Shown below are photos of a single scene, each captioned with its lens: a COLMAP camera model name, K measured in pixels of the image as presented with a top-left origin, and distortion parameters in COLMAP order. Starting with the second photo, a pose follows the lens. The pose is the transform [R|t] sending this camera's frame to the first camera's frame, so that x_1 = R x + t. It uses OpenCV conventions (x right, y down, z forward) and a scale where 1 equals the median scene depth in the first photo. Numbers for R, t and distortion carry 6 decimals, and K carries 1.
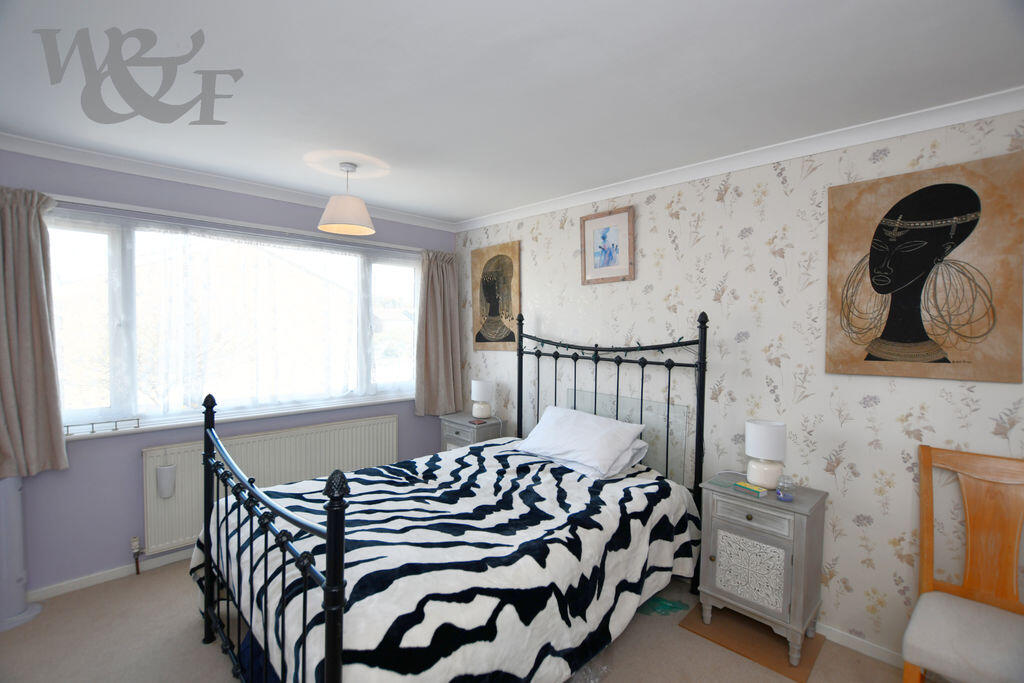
lens RADIAL K [[451.8, 0, 509.0], [0, 451.8, 337.9], [0, 0, 1]] dist [-0.032832, 0.003801]
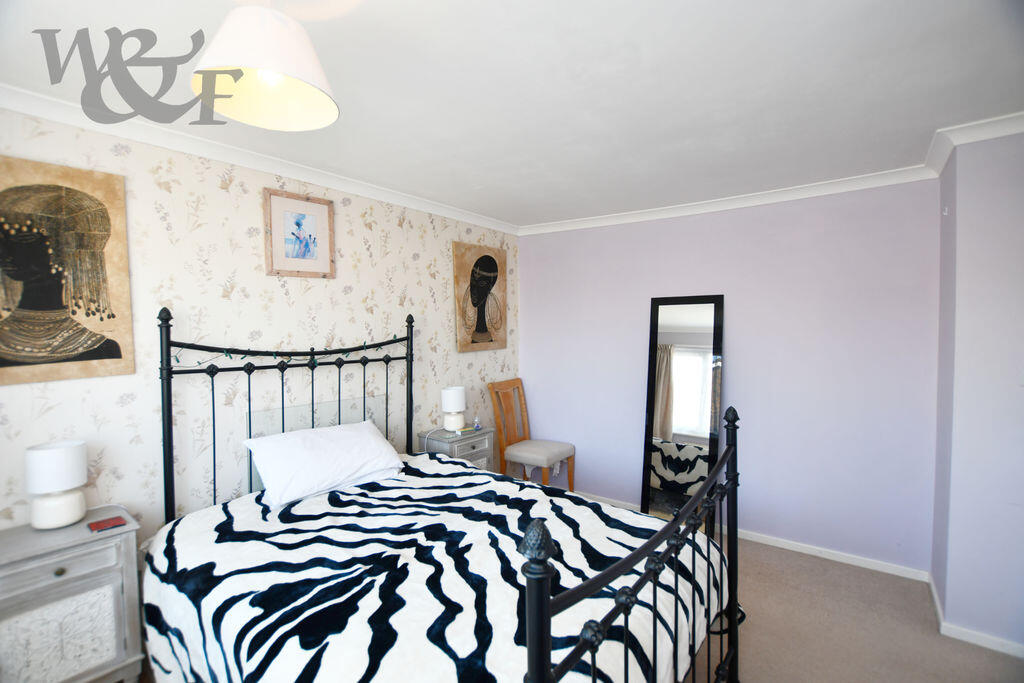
lens RADIAL K [[451.8, 0, 508.7], [0, 451.8, 334.6], [0, 0, 1]] dist [-0.032832, 0.003801]
pose [[-0.127209, -0.031351, 0.991380, -0.806607], [0.027946, 0.998990, 0.035178, -0.035239], [-0.991482, 0.032180, -0.126204, 0.829392]]
